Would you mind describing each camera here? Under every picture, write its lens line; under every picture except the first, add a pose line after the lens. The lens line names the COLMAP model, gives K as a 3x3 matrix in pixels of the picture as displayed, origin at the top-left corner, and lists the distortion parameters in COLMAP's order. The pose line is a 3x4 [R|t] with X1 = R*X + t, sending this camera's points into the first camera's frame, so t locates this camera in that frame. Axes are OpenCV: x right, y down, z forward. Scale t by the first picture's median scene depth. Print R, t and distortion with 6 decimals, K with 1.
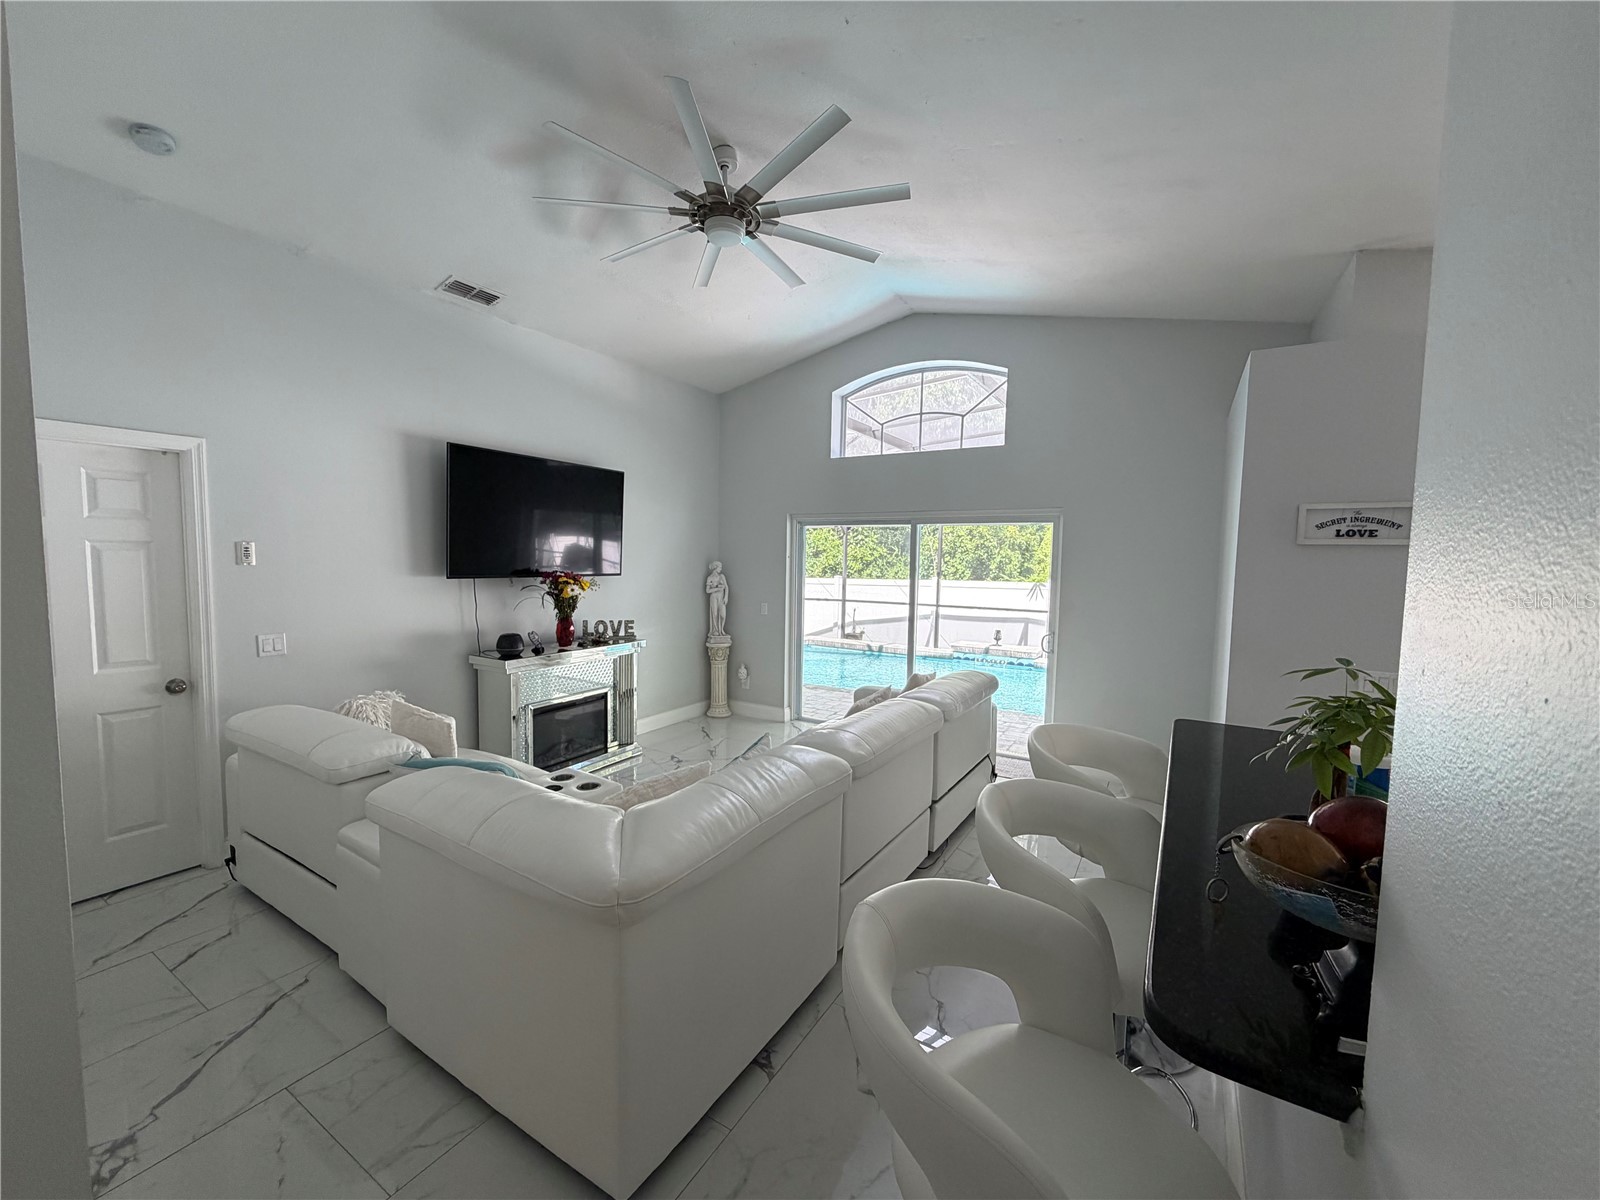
lens RADIAL K [[636.5, 0, 800.9], [0, 636.5, 602.0], [0, 0, 1]] dist [-0.001104, -0.000150]
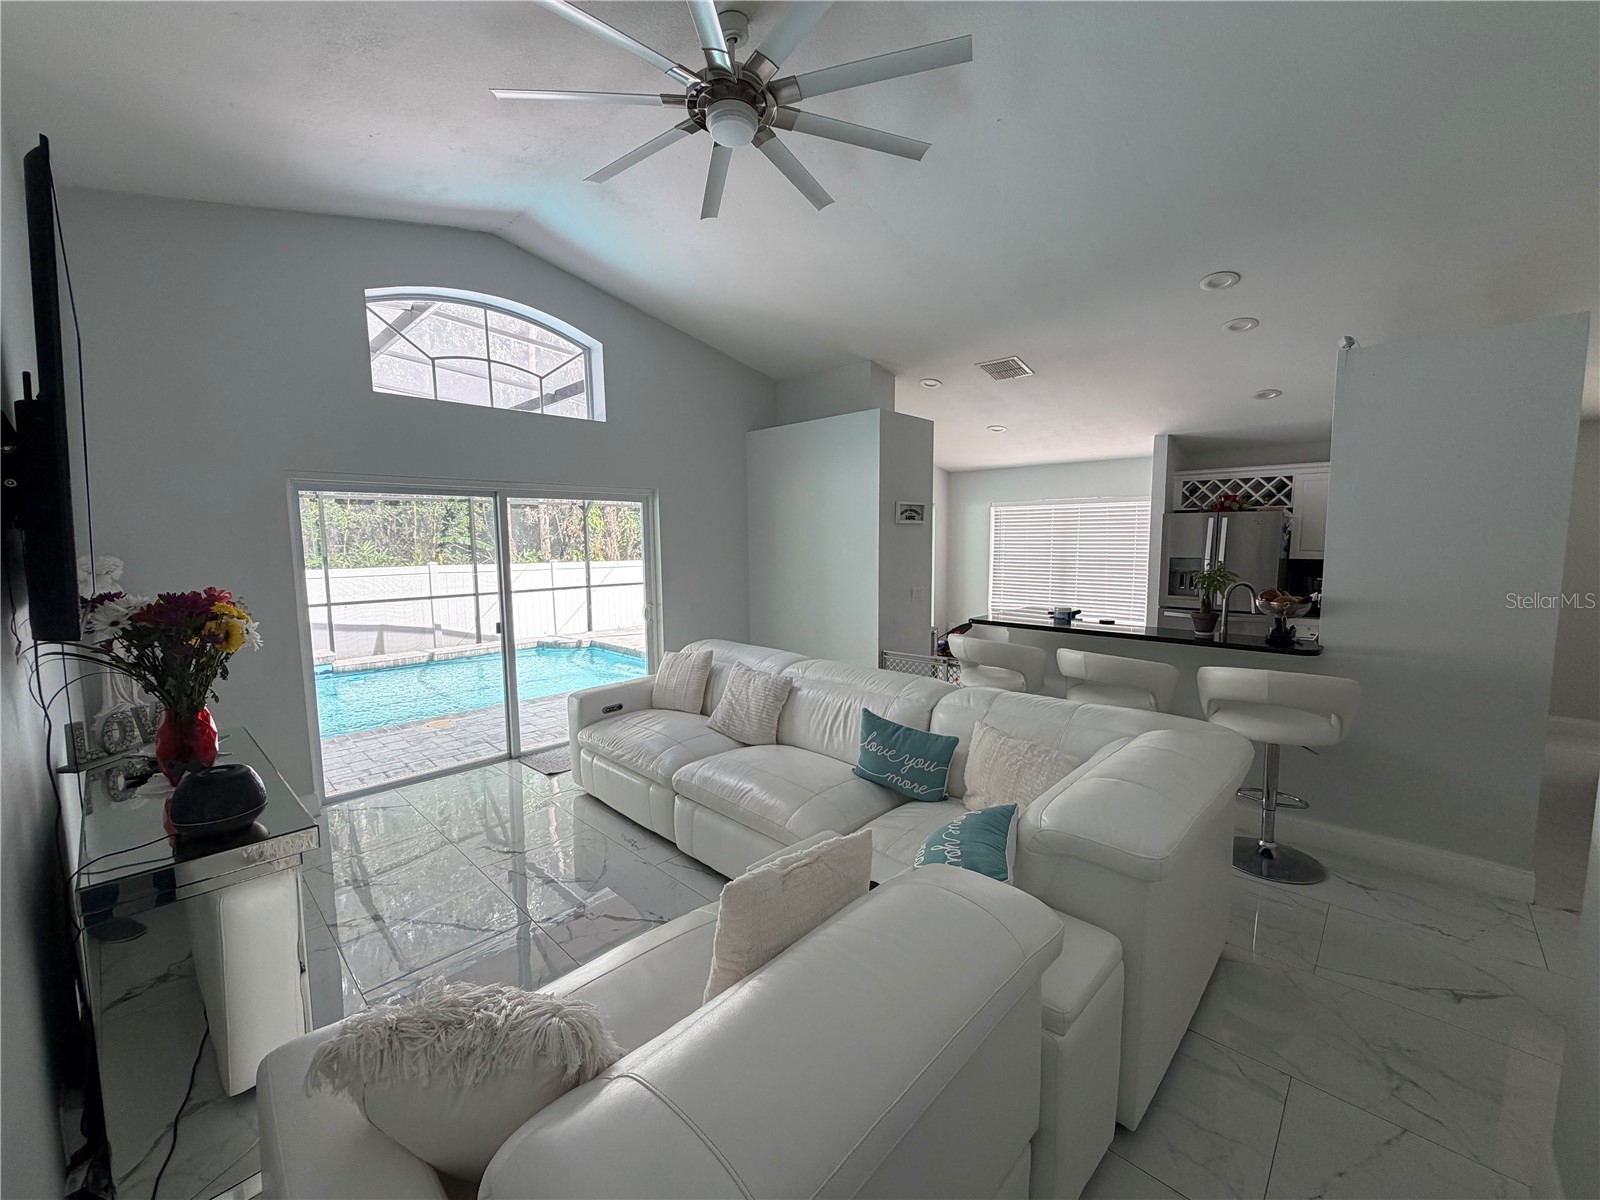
lens RADIAL K [[636.5, 0, 795.4], [0, 636.5, 595.4], [0, 0, 1]] dist [-0.001104, -0.000150]
pose [[0.218079, -0.105123, 0.970253, -0.573677], [0.083938, 0.992518, 0.088669, -0.038345], [-0.972315, 0.062104, 0.225271, 0.476863]]
